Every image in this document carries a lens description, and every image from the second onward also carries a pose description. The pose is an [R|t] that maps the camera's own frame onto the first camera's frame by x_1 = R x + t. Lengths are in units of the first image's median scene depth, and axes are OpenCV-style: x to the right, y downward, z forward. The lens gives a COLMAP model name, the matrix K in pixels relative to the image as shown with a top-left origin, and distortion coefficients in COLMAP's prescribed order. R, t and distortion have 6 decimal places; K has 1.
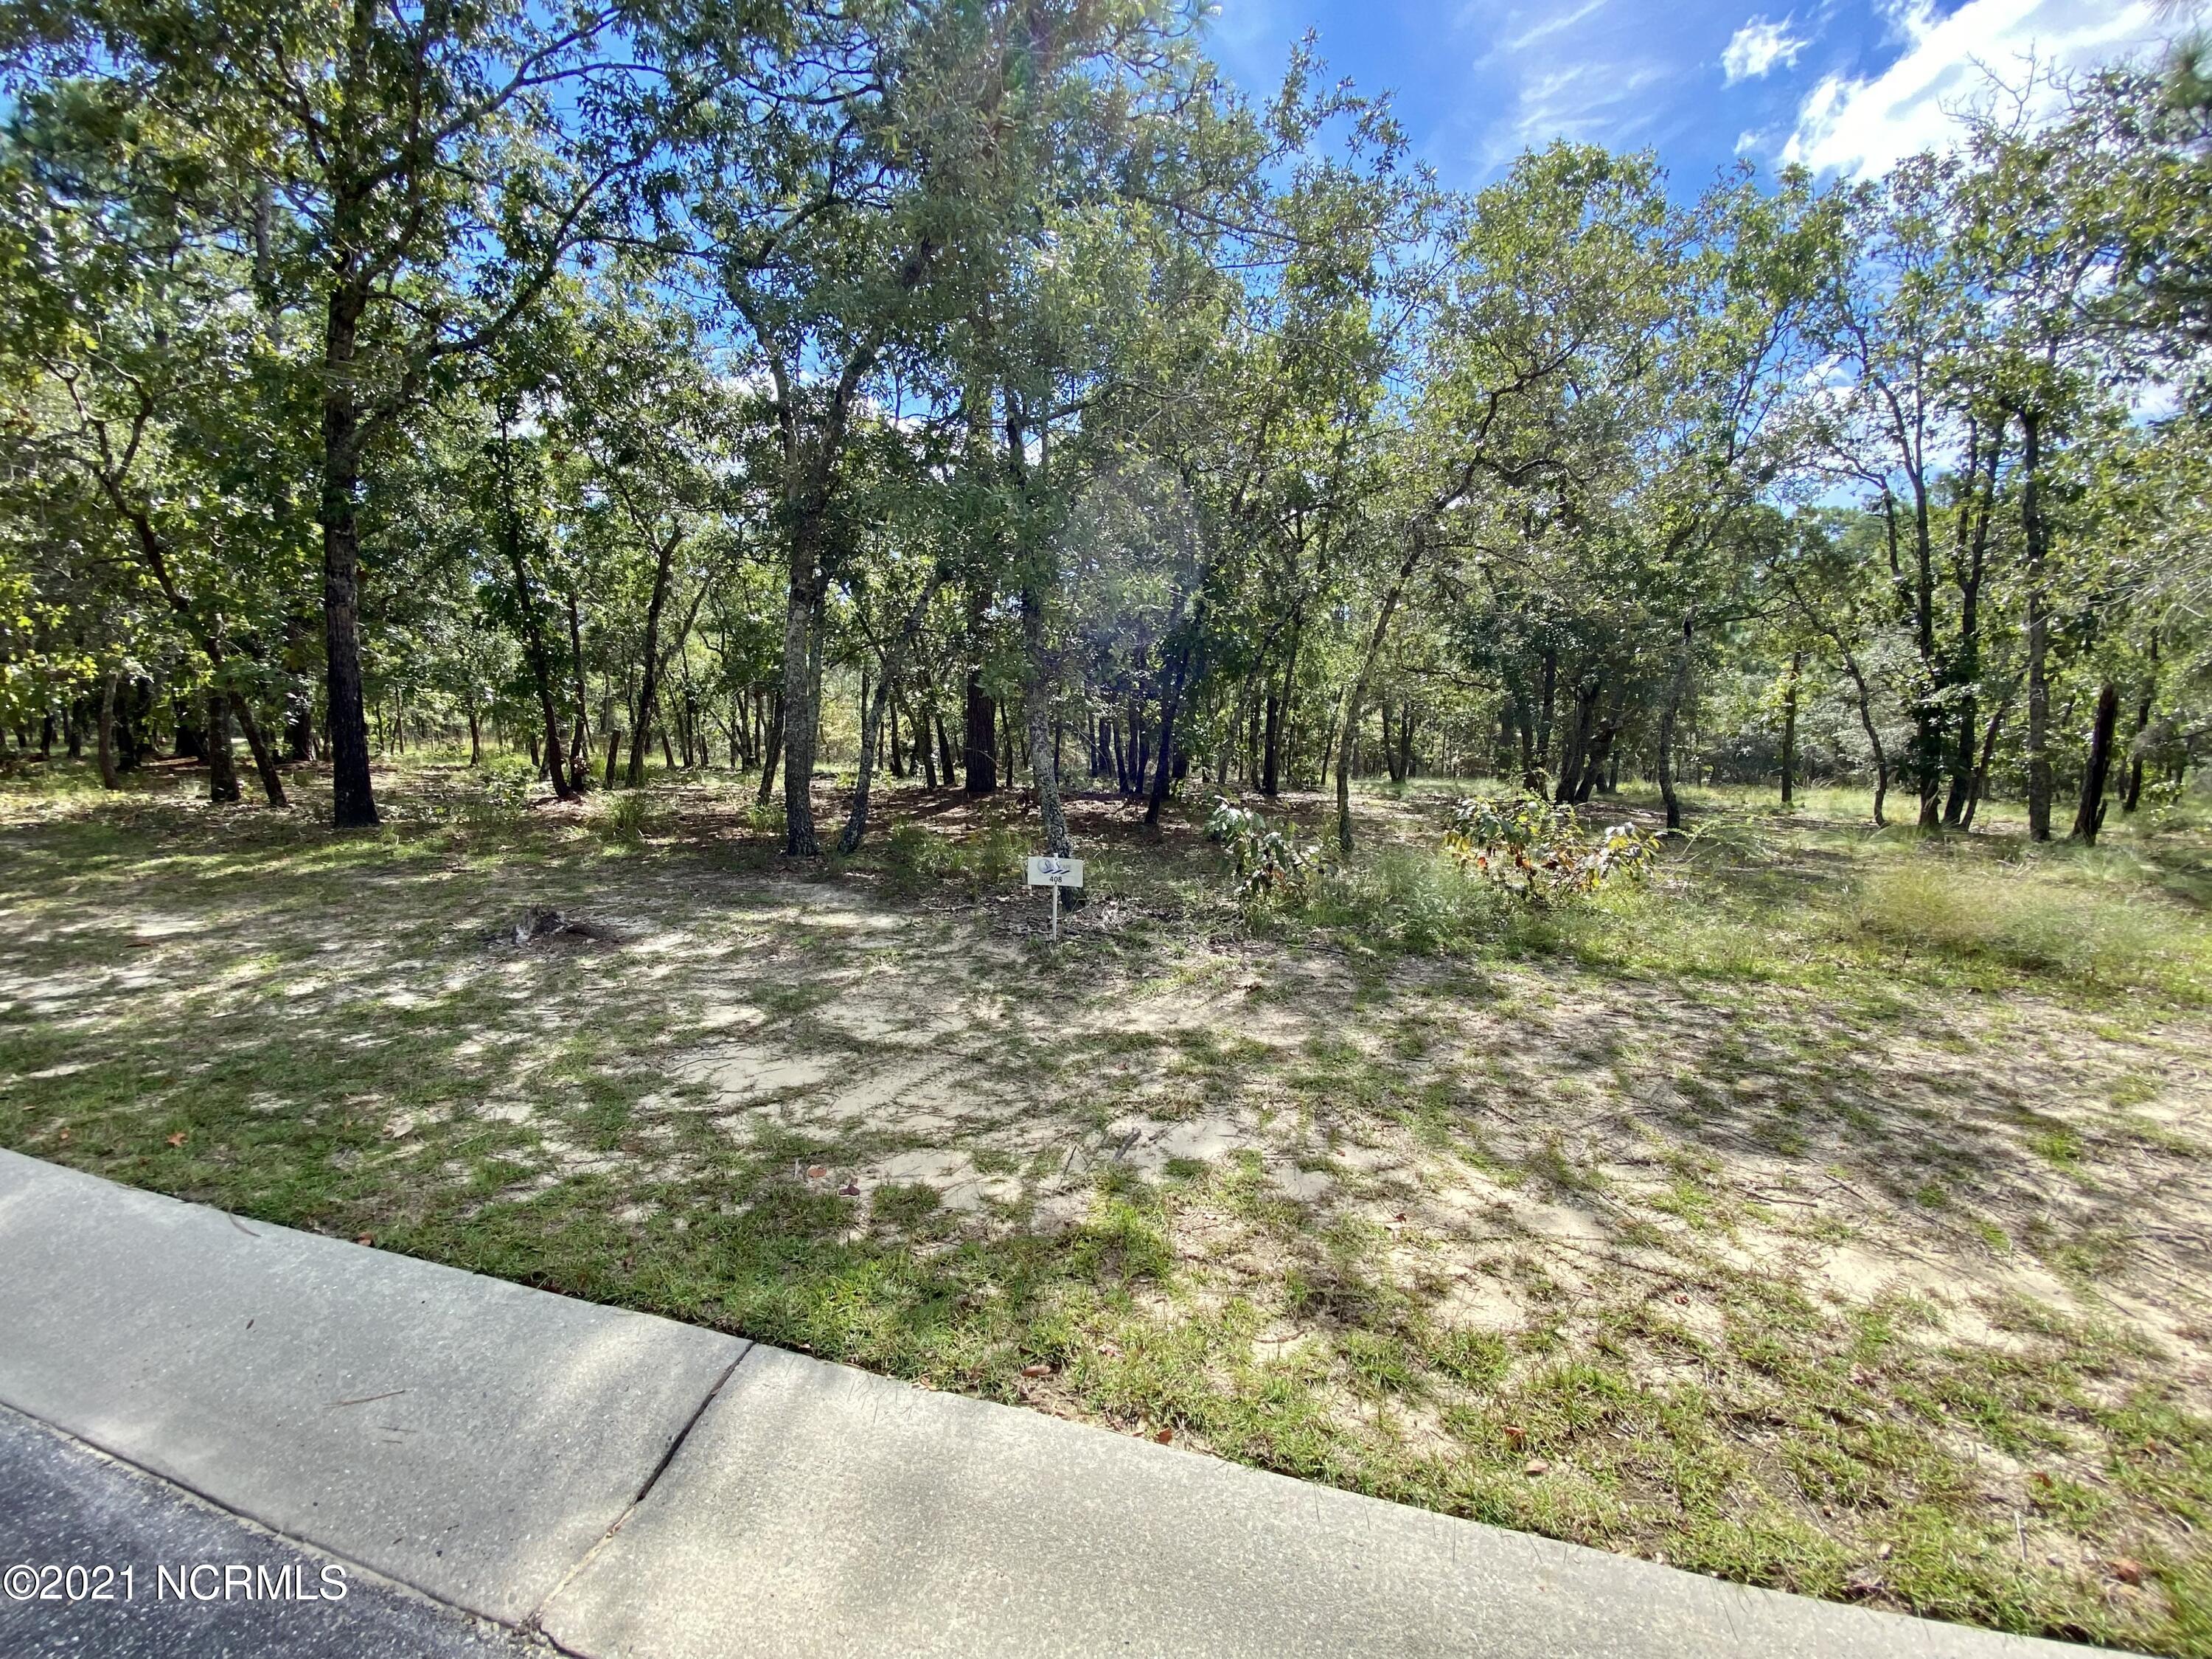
lens RADIAL K [[886.5, 0, 1094.9], [0, 886.5, 830.0], [0, 0, 1]] dist [0.002945, -0.012073]
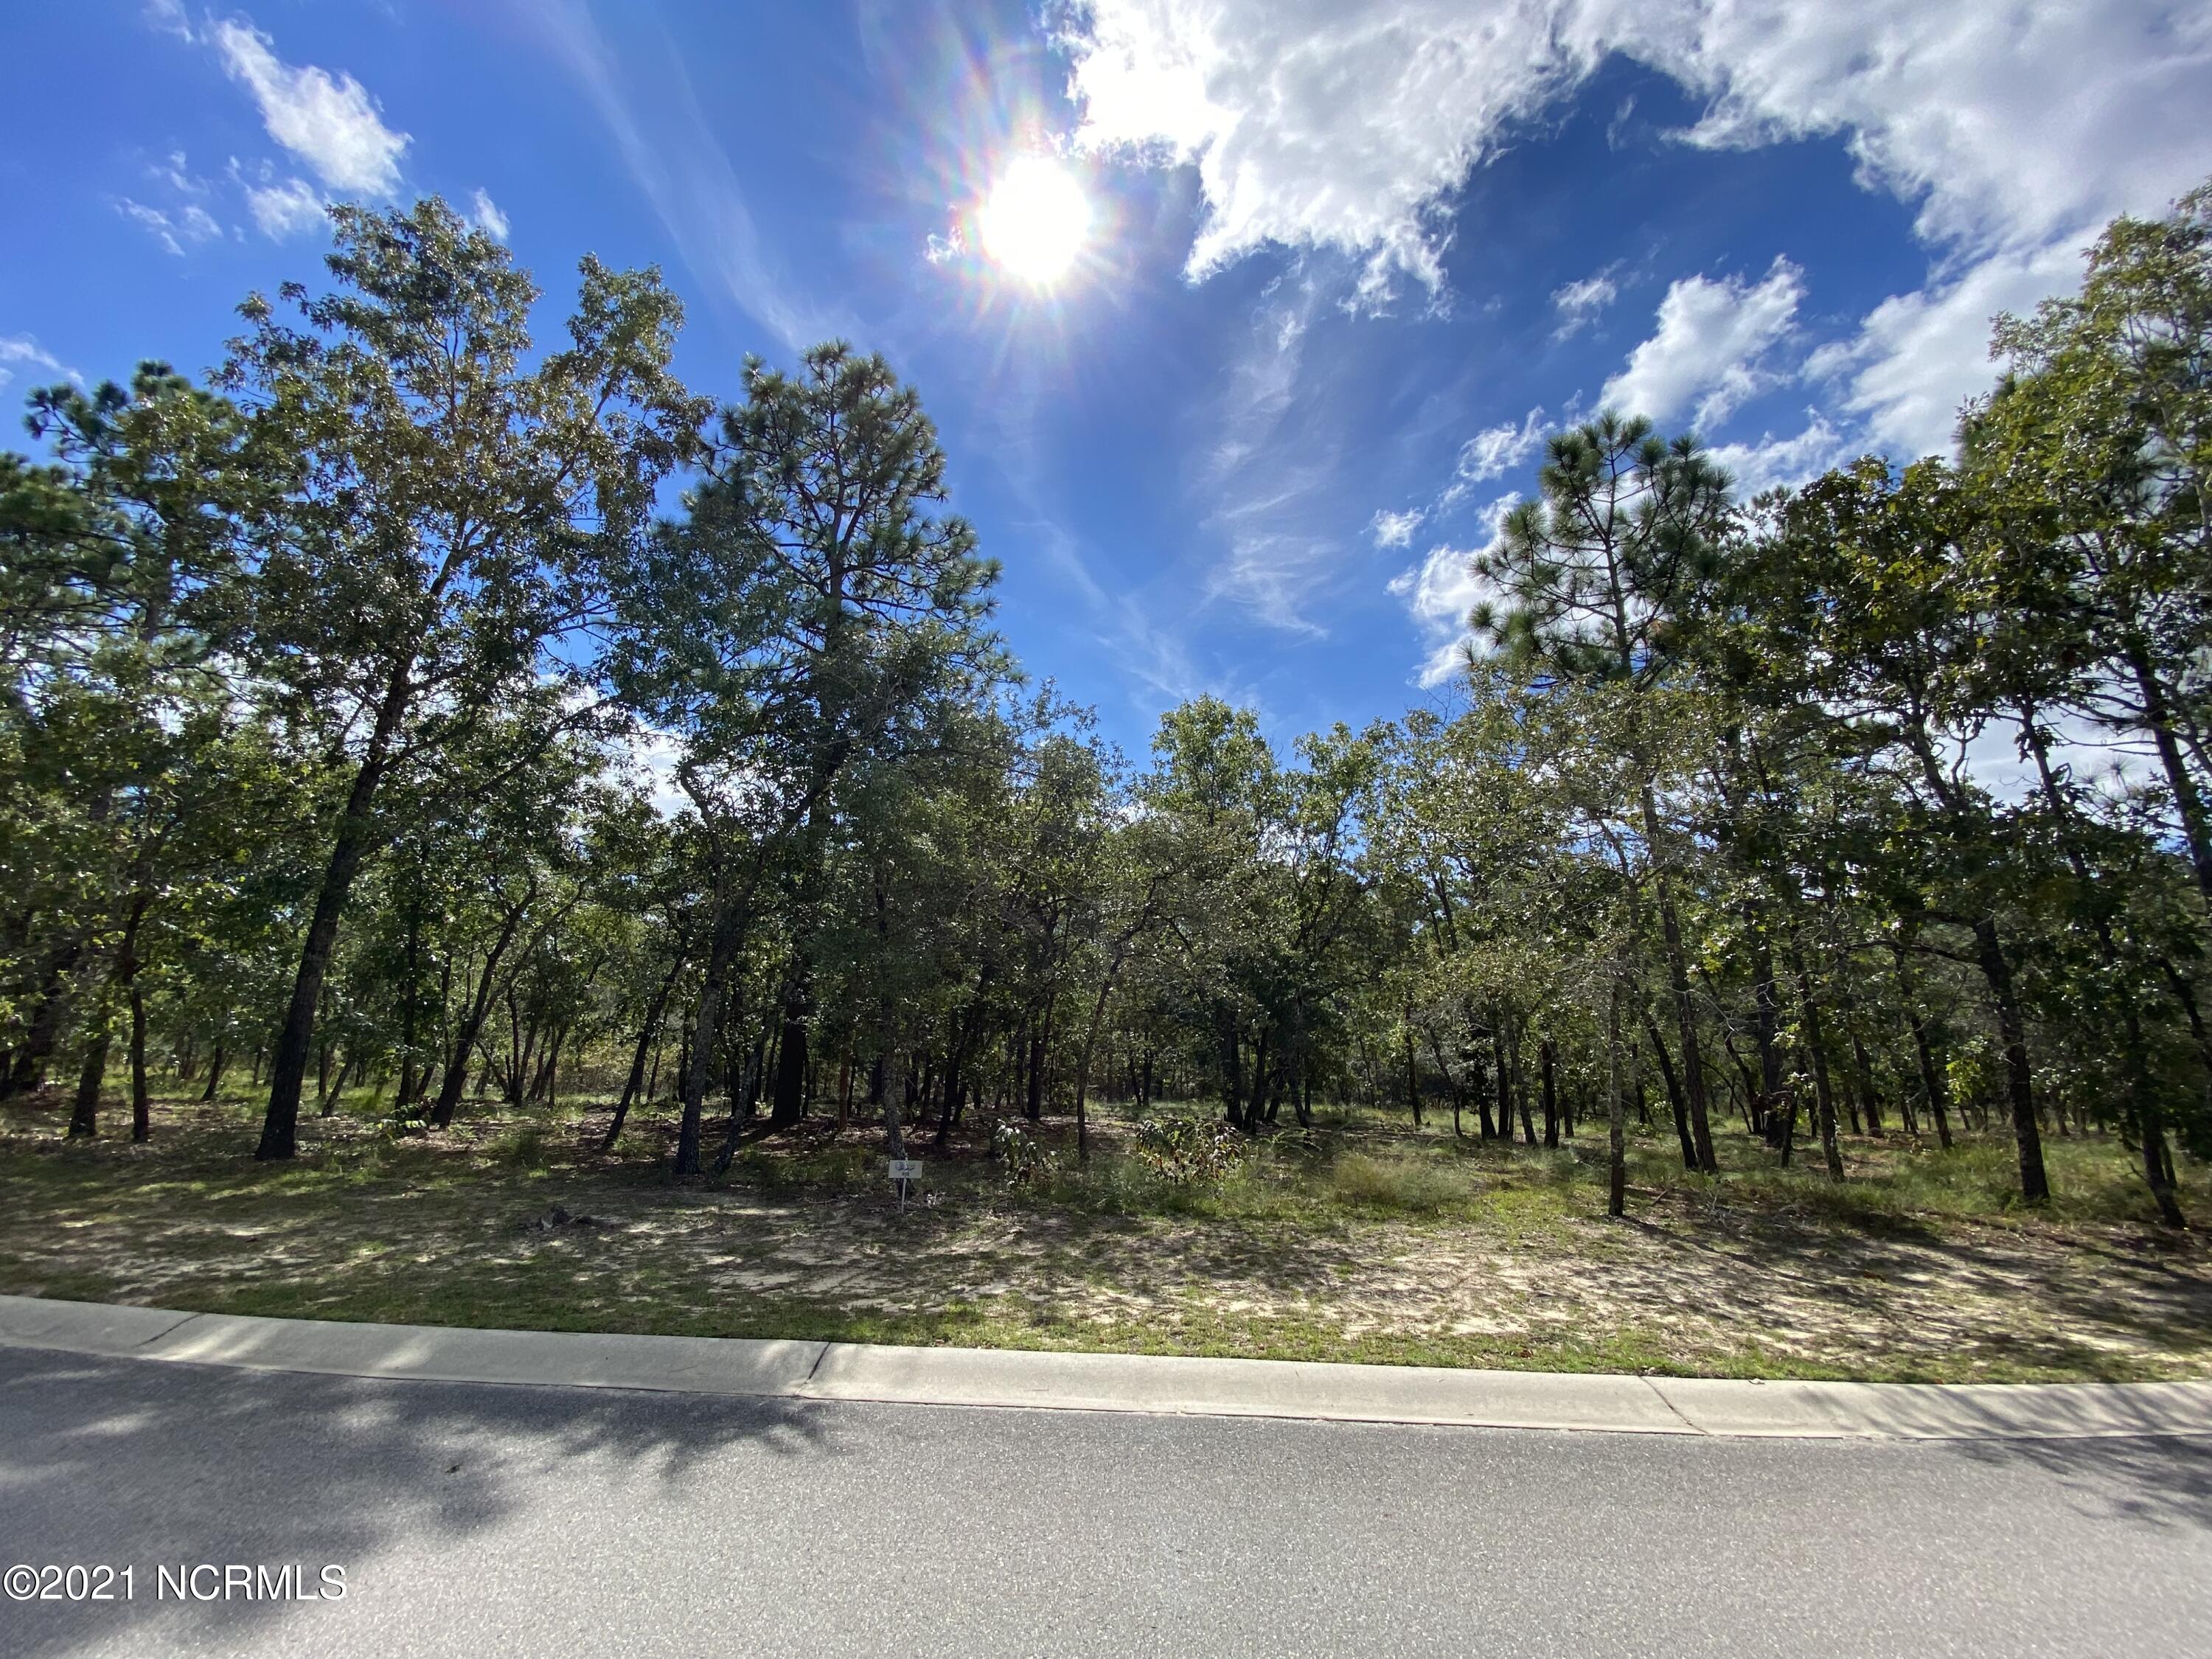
lens RADIAL K [[886.5, 0, 1107.2], [0, 886.5, 826.2], [0, 0, 1]] dist [0.002945, -0.012073]
pose [[0.962545, 0.071555, 0.261510, -0.168596], [0.025353, 0.936563, -0.349582, 0.034268], [-0.269935, 0.343118, 0.899669, -0.915247]]
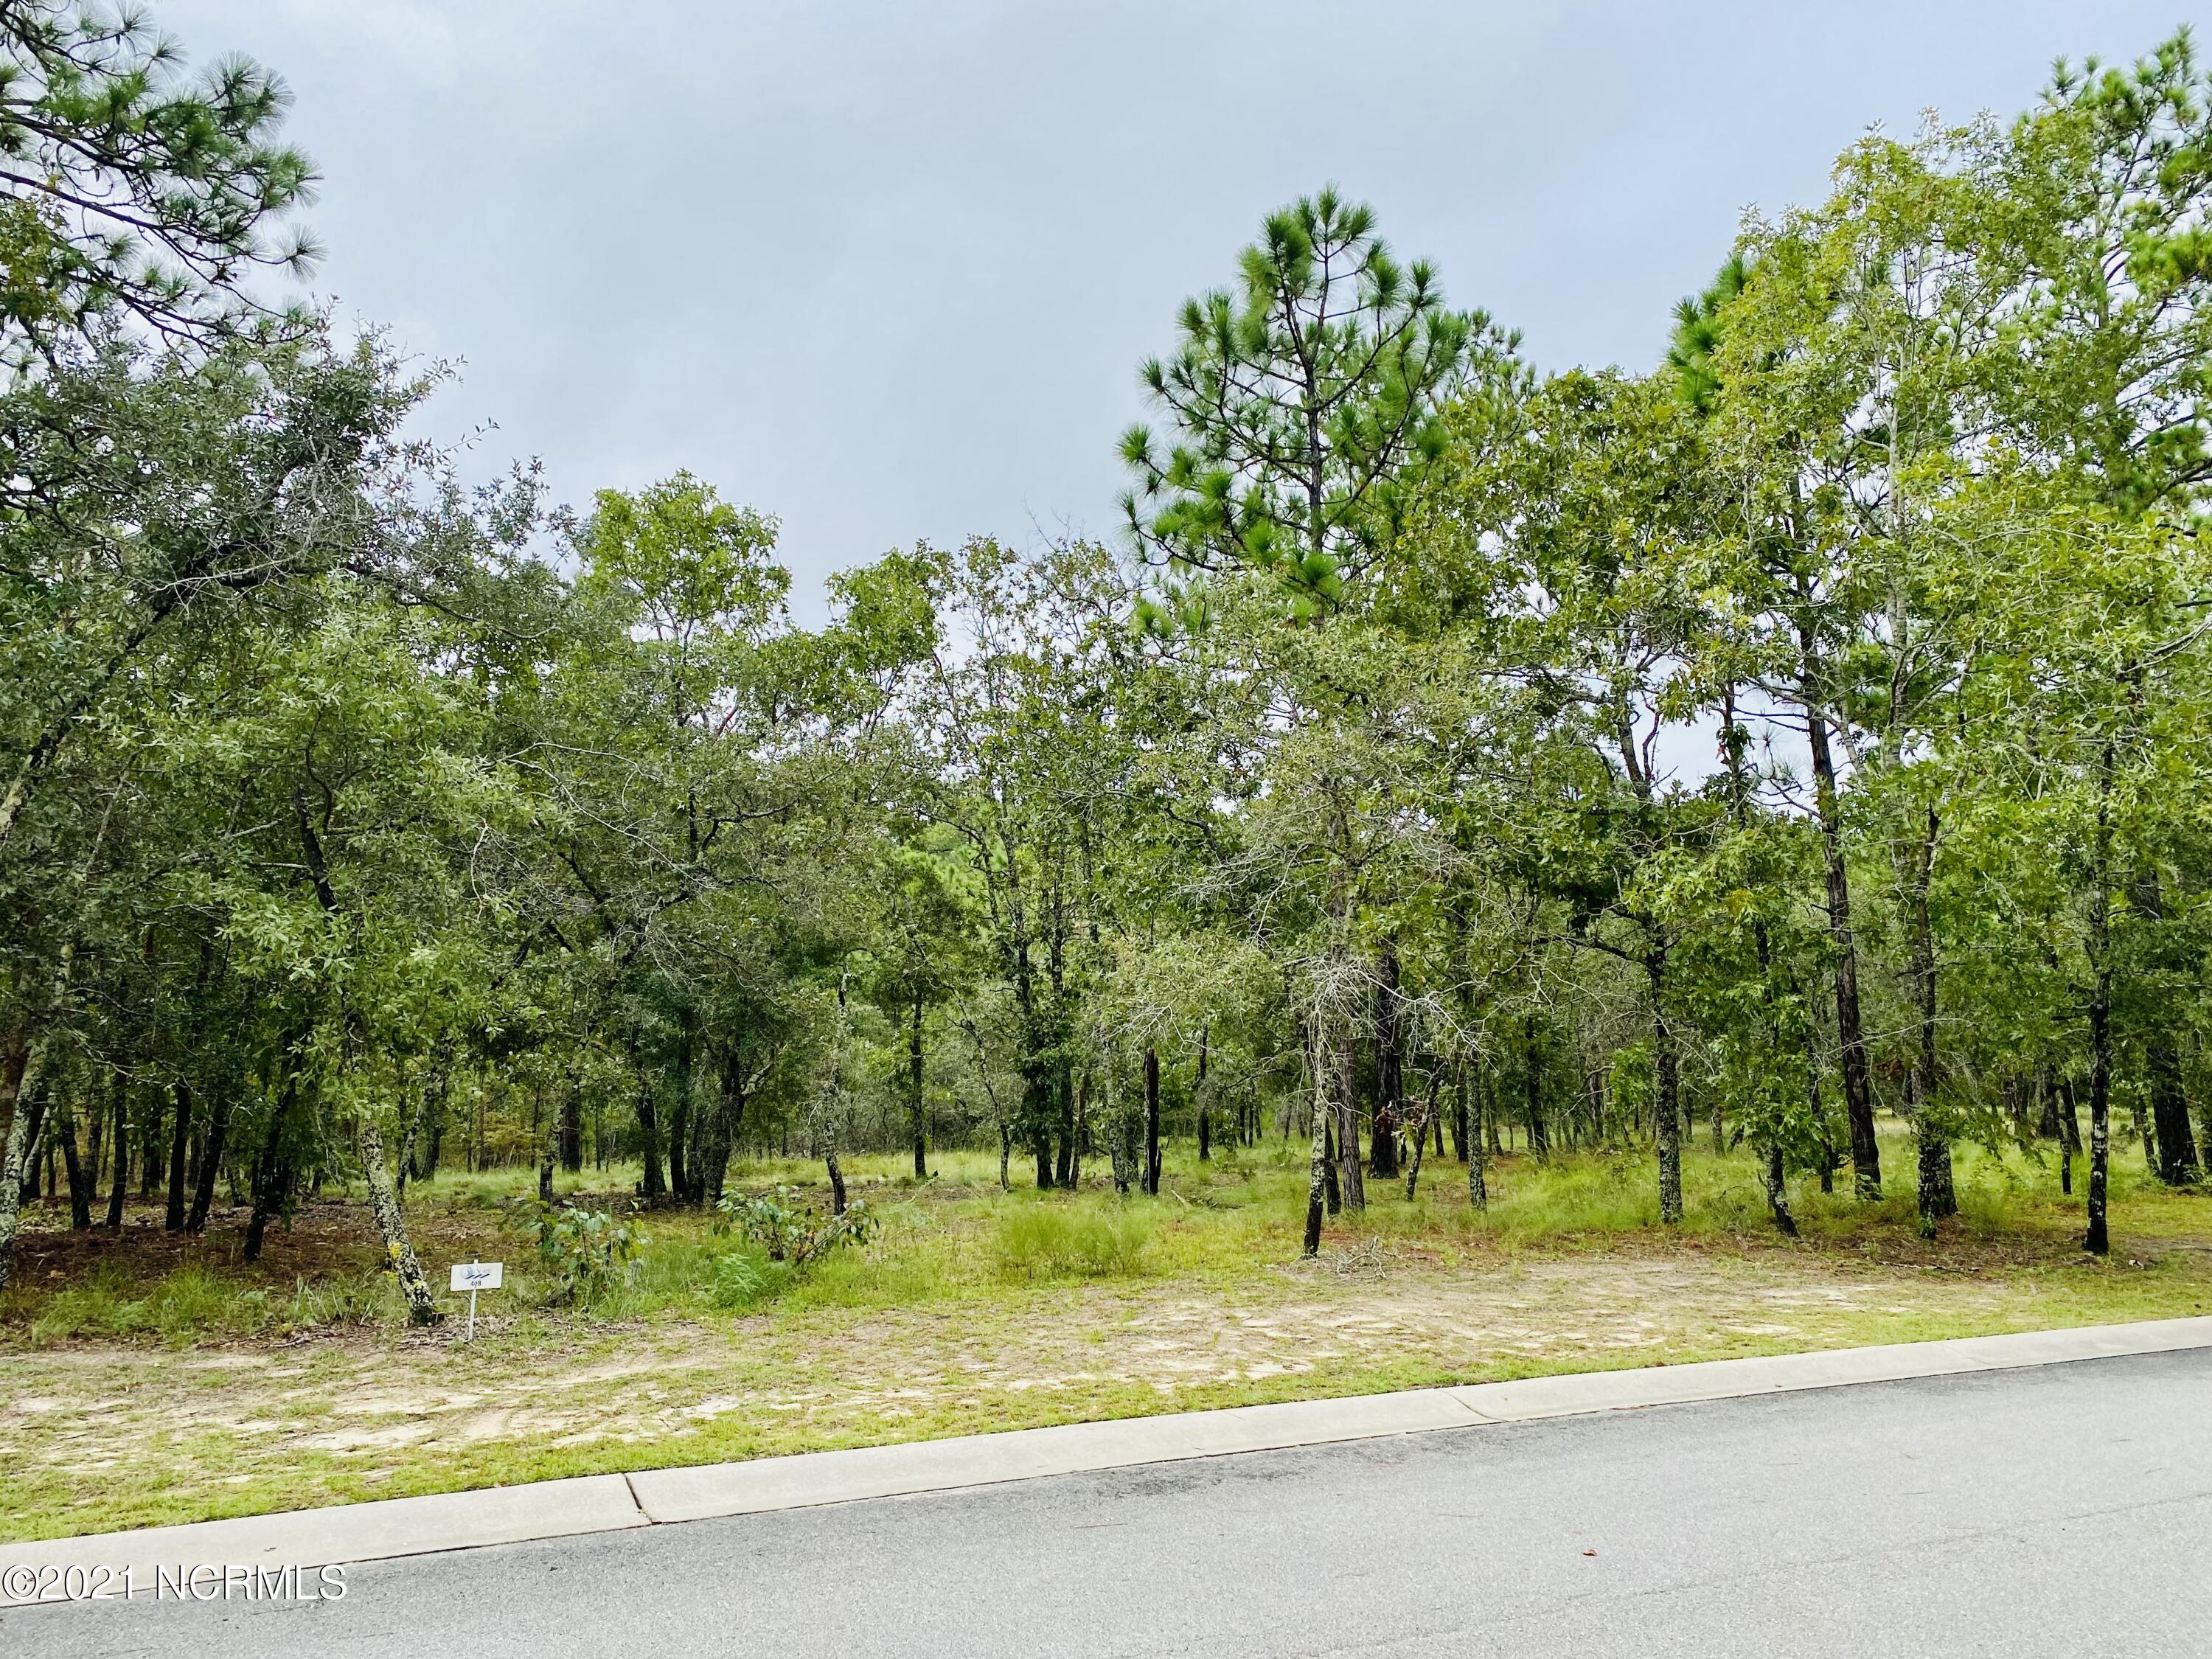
lens RADIAL K [[1646.0, 0, 1106.3], [0, 1646.0, 839.9], [0, 0, 1]] dist [0.063546, -0.001100]
pose [[0.703207, 0.074766, 0.707043, -1.044955], [0.106001, 0.972316, -0.208244, 0.033539], [-0.703038, 0.221386, 0.675814, -1.171526]]
